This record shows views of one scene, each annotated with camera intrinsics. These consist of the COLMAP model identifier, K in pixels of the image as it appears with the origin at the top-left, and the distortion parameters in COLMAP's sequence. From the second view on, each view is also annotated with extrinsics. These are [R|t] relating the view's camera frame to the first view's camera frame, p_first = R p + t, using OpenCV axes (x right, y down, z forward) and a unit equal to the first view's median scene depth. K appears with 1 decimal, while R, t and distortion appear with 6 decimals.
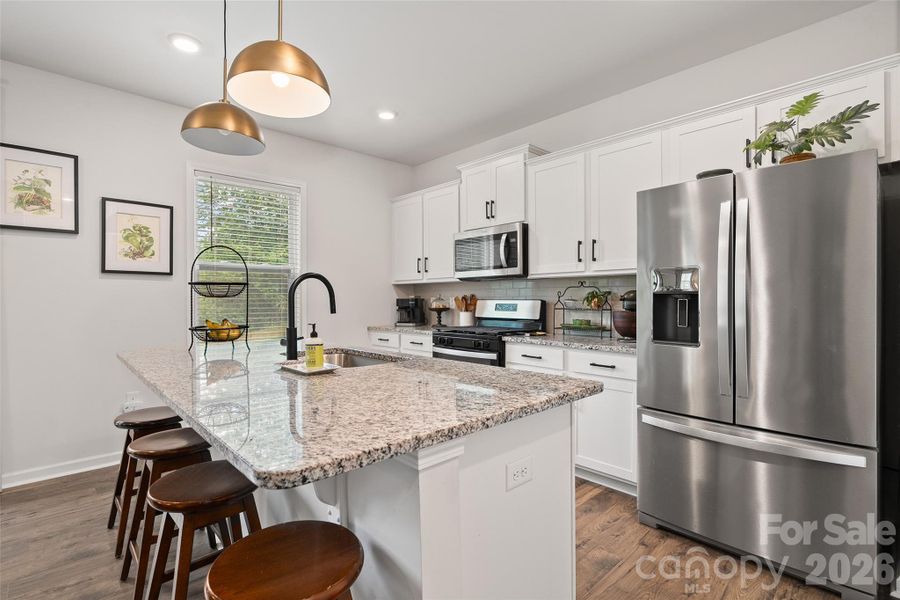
lens RADIAL K [[431.3, 0, 447.7], [0, 431.3, 298.5], [0, 0, 1]] dist [-0.012505, 0.004523]
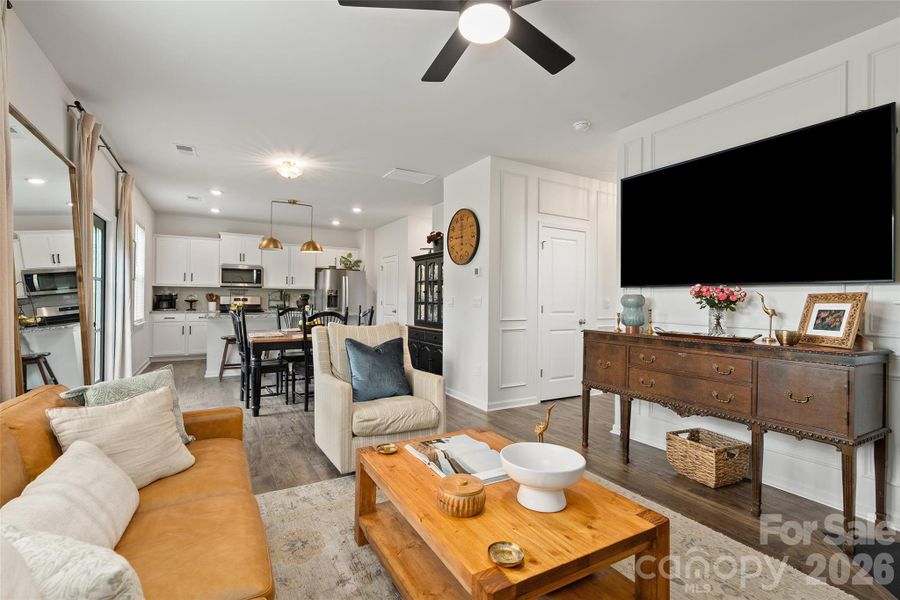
lens RADIAL K [[404.4, 0, 445.3], [0, 404.4, 299.8], [0, 0, 1]] dist [-0.010063, 0.003727]
pose [[0.222805, 0.004620, 0.974852, -2.048680], [-0.012498, 0.999920, -0.001882, 0.014660], [-0.974783, -0.011764, 0.222844, -0.656225]]
